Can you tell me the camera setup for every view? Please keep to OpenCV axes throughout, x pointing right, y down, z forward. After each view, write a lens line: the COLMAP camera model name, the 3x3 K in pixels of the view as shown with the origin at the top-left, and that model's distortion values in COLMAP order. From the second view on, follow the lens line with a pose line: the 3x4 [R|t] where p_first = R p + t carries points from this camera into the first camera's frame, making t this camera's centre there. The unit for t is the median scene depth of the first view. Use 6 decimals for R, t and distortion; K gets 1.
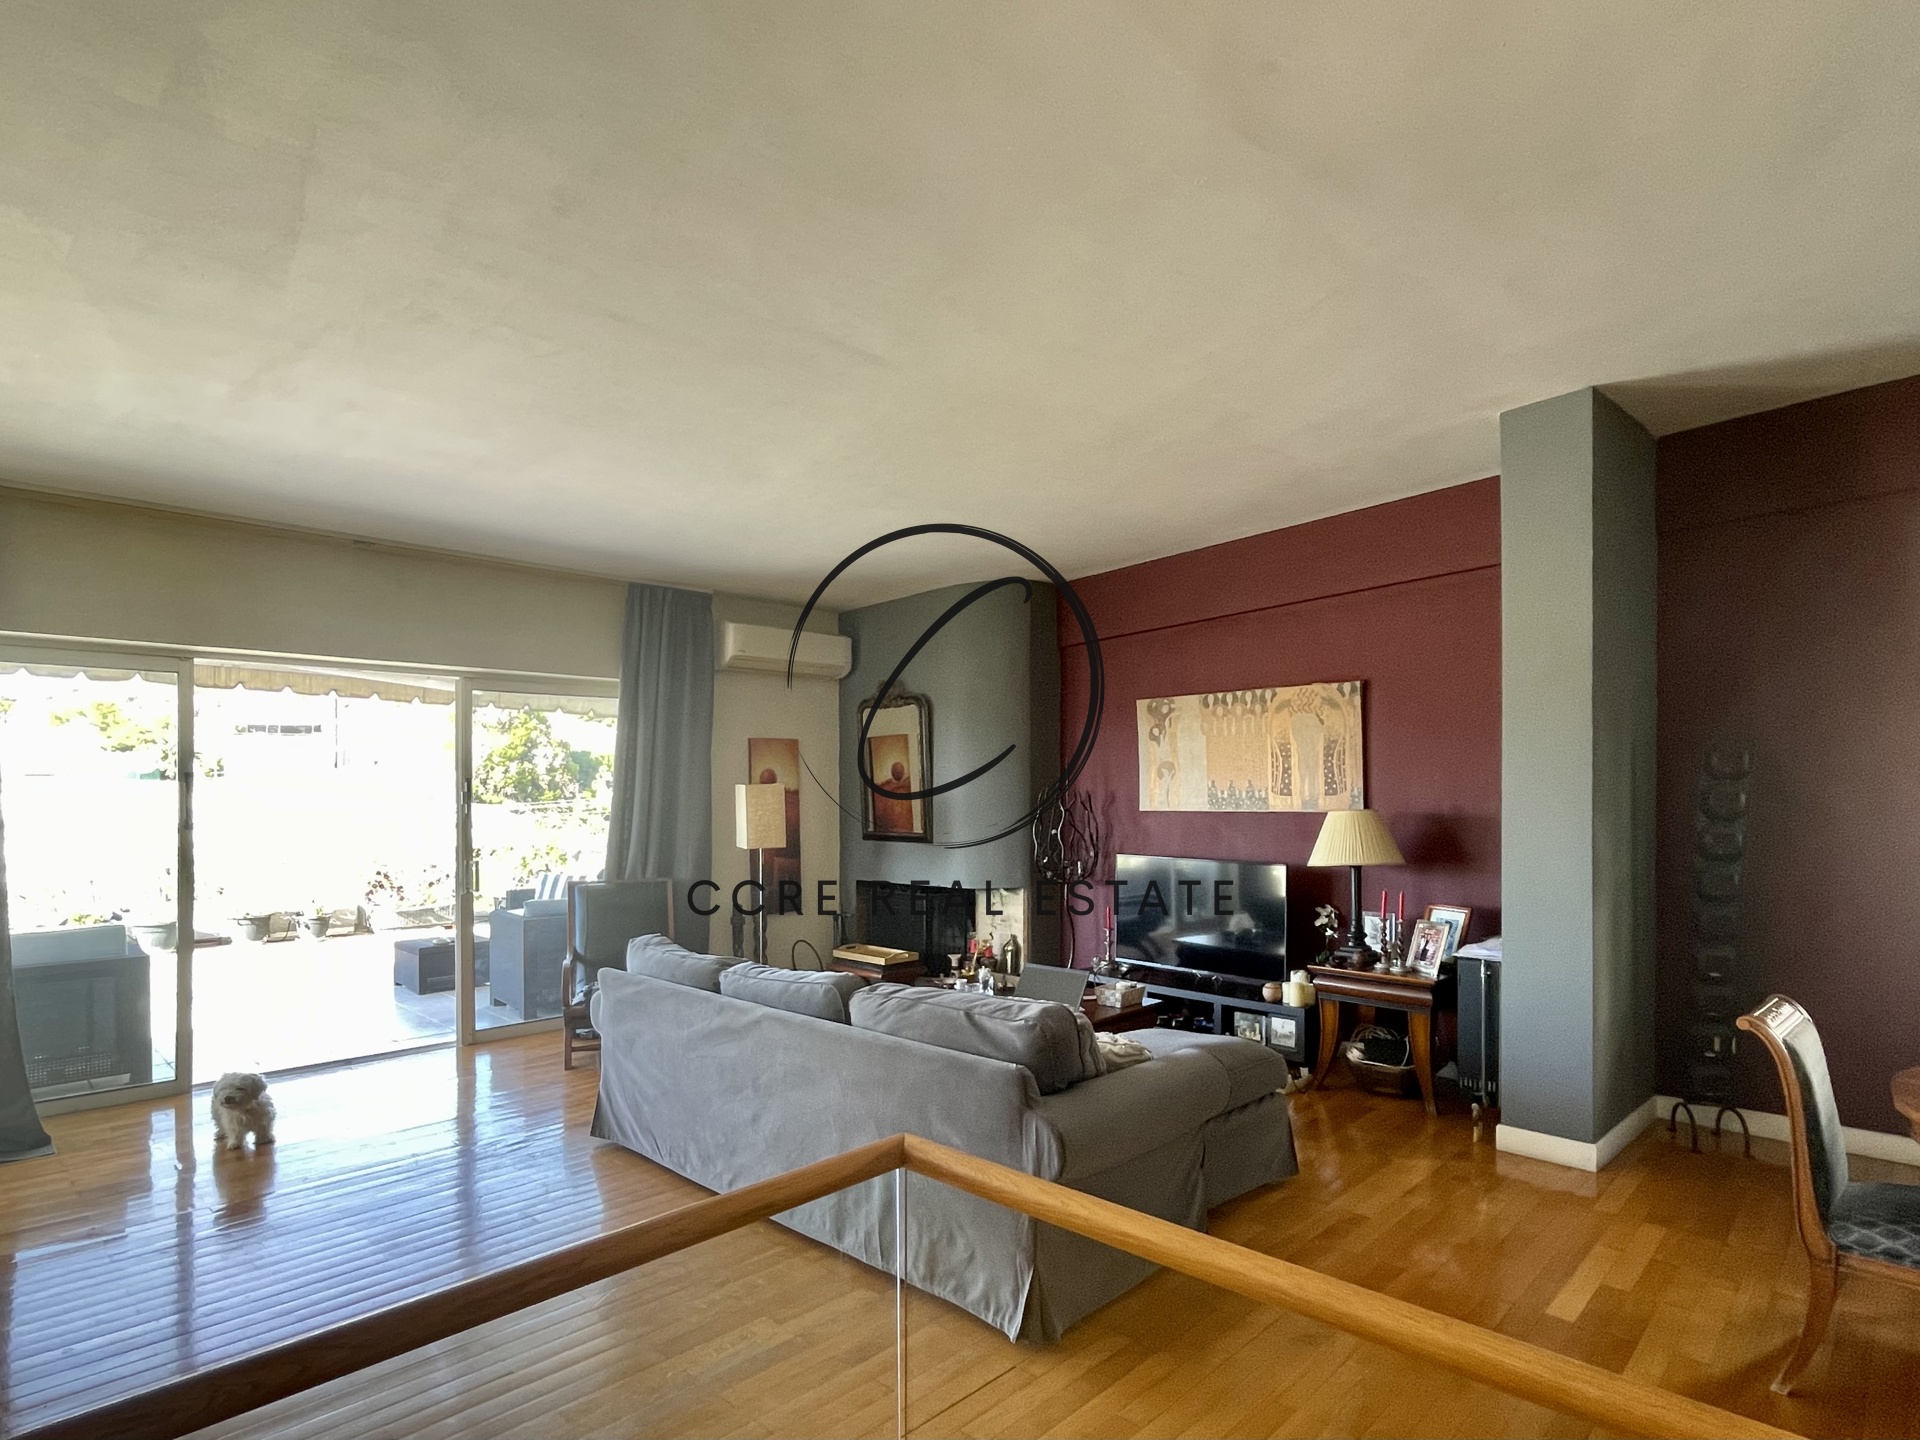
lens RADIAL K [[1043.0, 0, 961.6], [0, 1043.0, 790.1], [0, 0, 1]] dist [-0.001321, 0.000145]
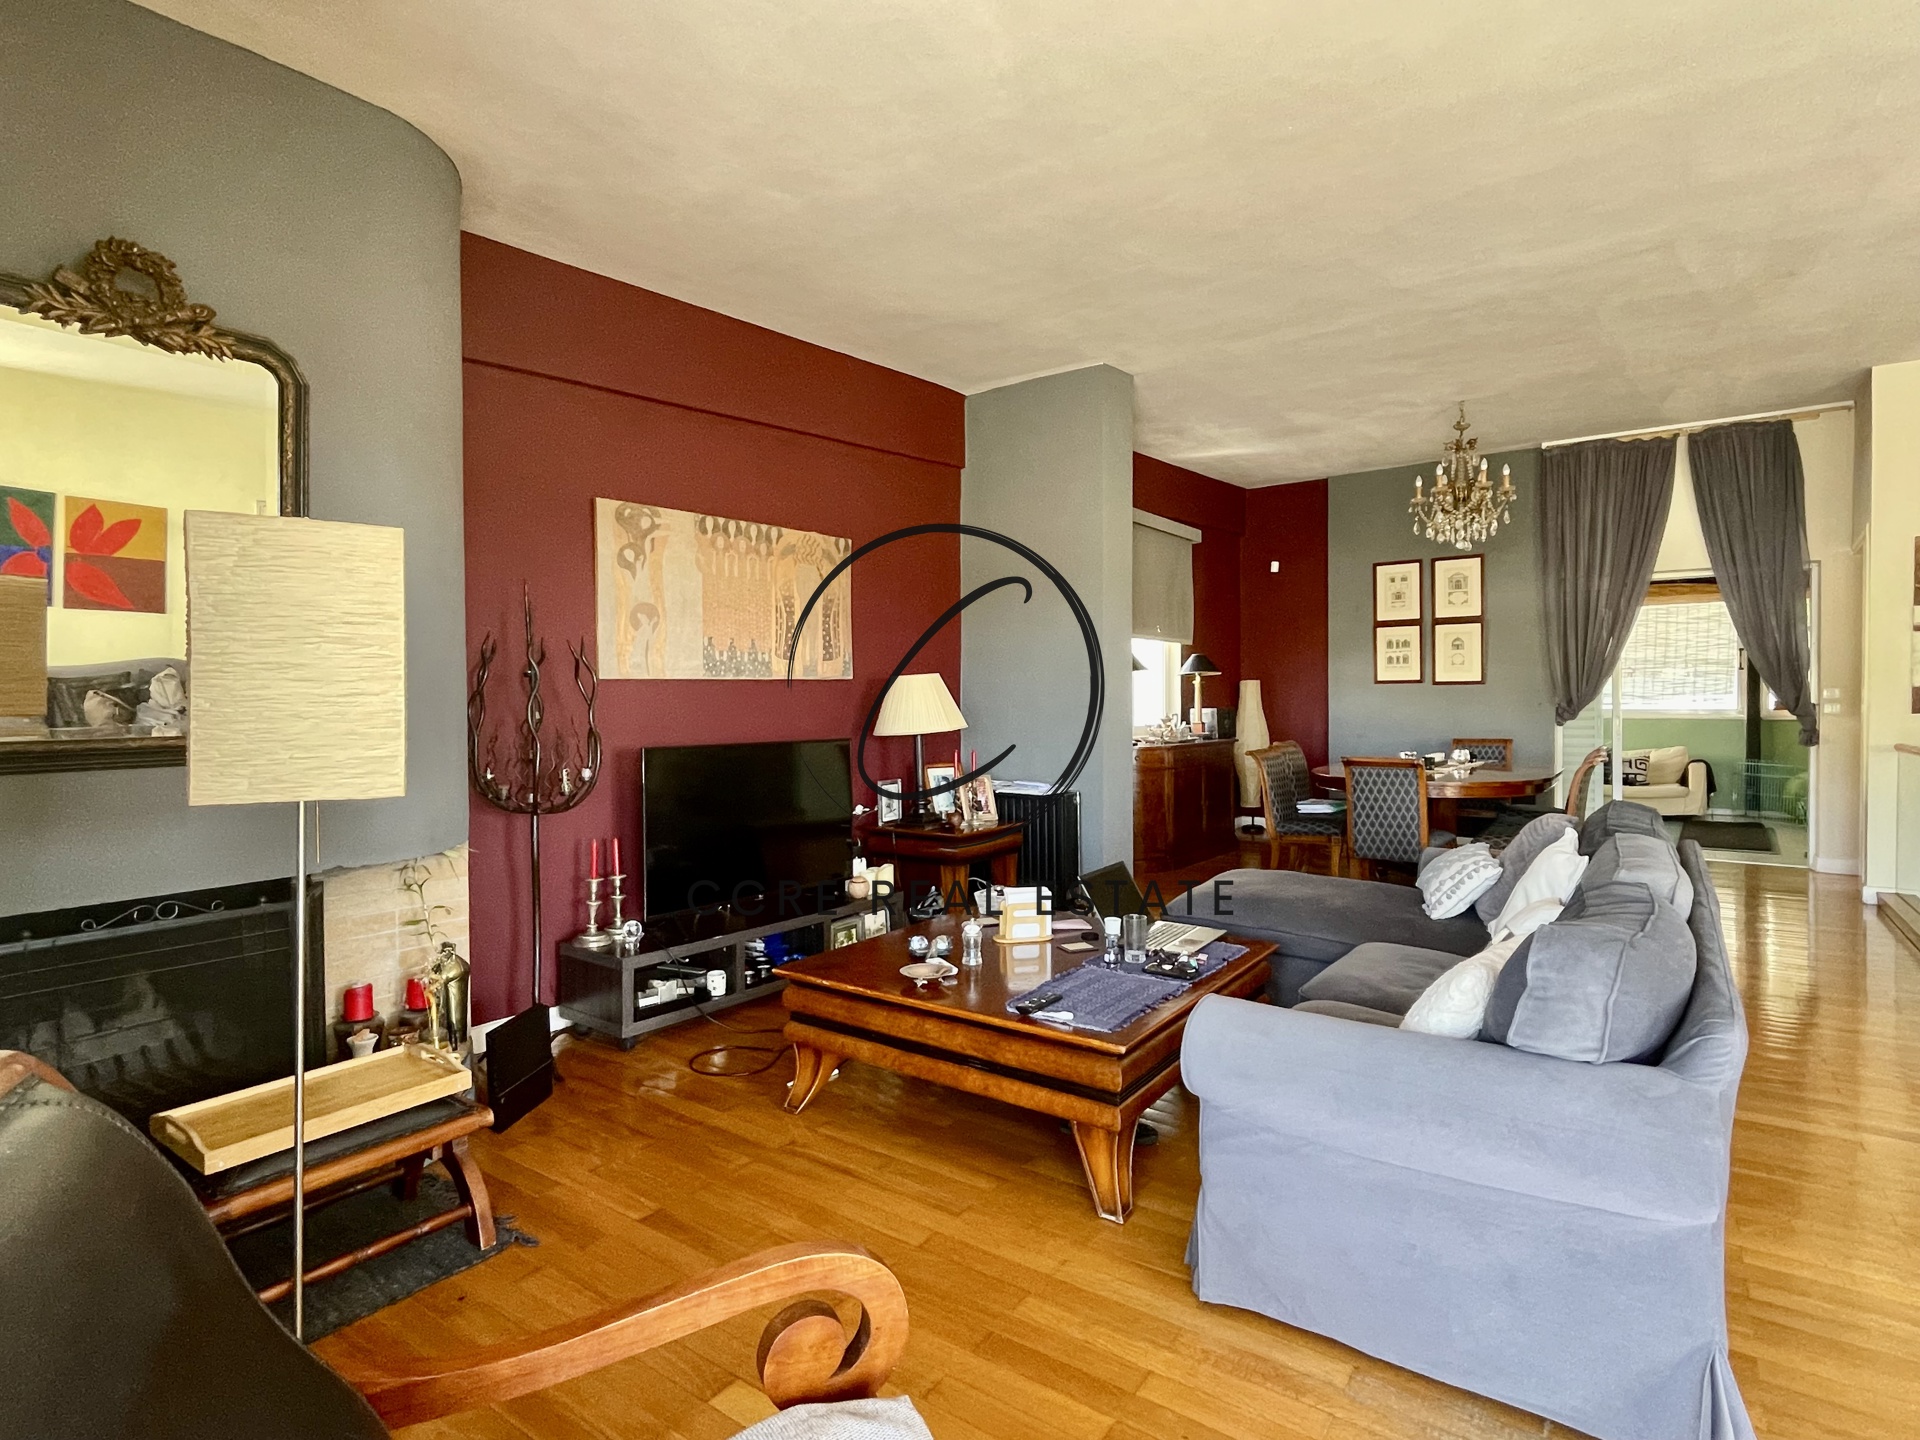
lens RADIAL K [[985.7, 0, 955.3], [0, 985.7, 715.2], [0, 0, 1]] dist [-0.002985, 0.000633]
pose [[-0.137821, -0.013606, 0.990364, -0.476951], [0.011532, 0.999816, 0.015341, 0.038245], [-0.990390, 0.013535, -0.137639, 0.959665]]
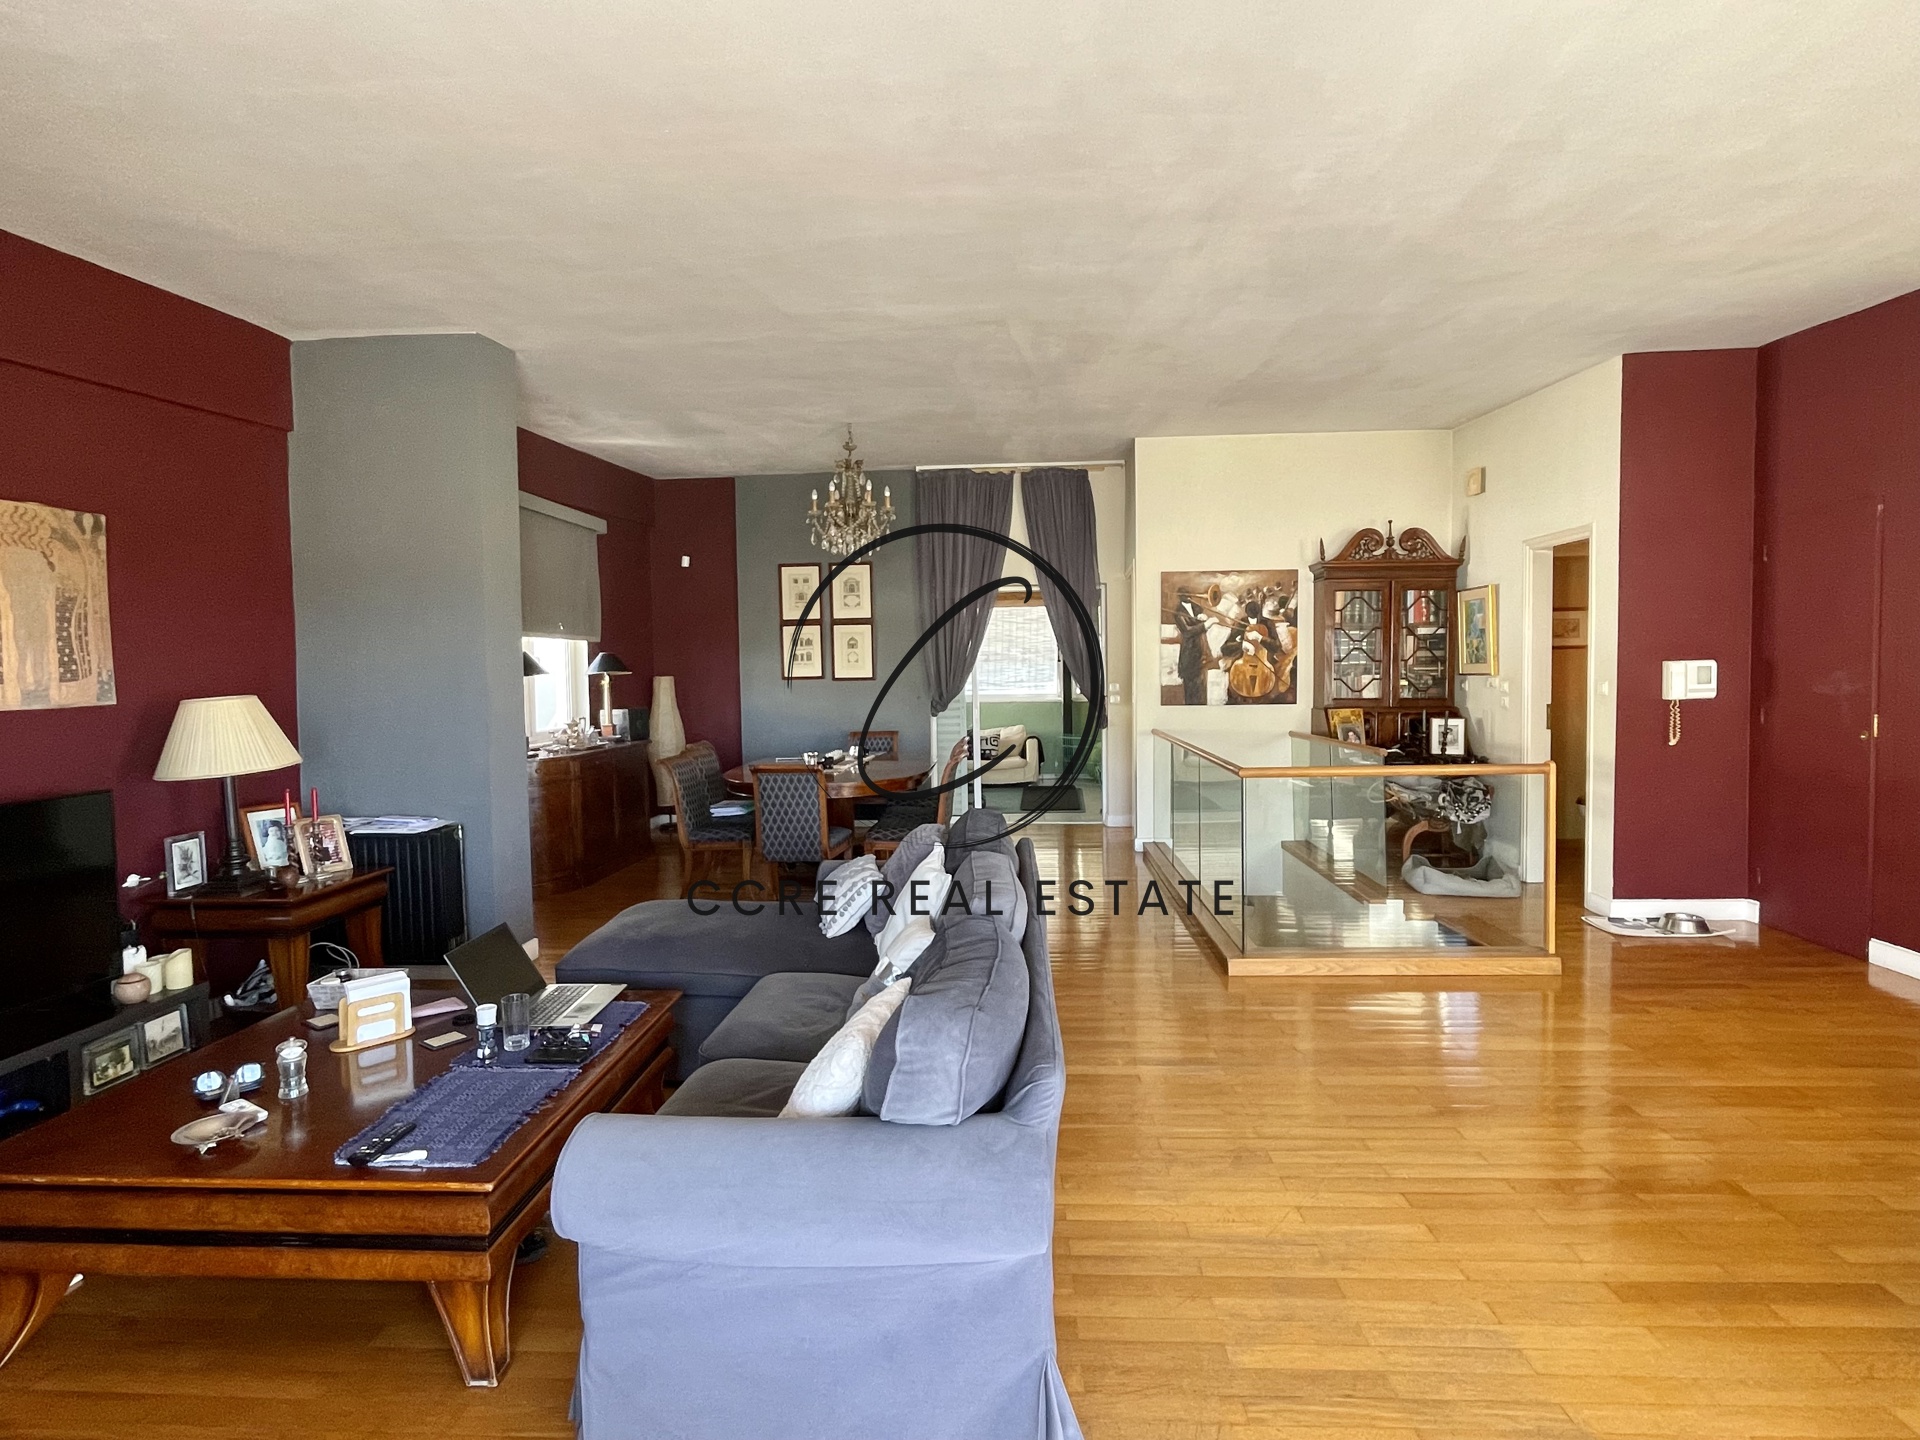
lens RADIAL K [[985.7, 0, 955.3], [0, 985.7, 715.2], [0, 0, 1]] dist [-0.002985, 0.000633]
pose [[-0.649151, -0.024737, 0.760257, -0.451366], [0.020150, 0.998561, 0.049697, 0.006196], [-0.760392, 0.047580, -0.647719, 0.930341]]
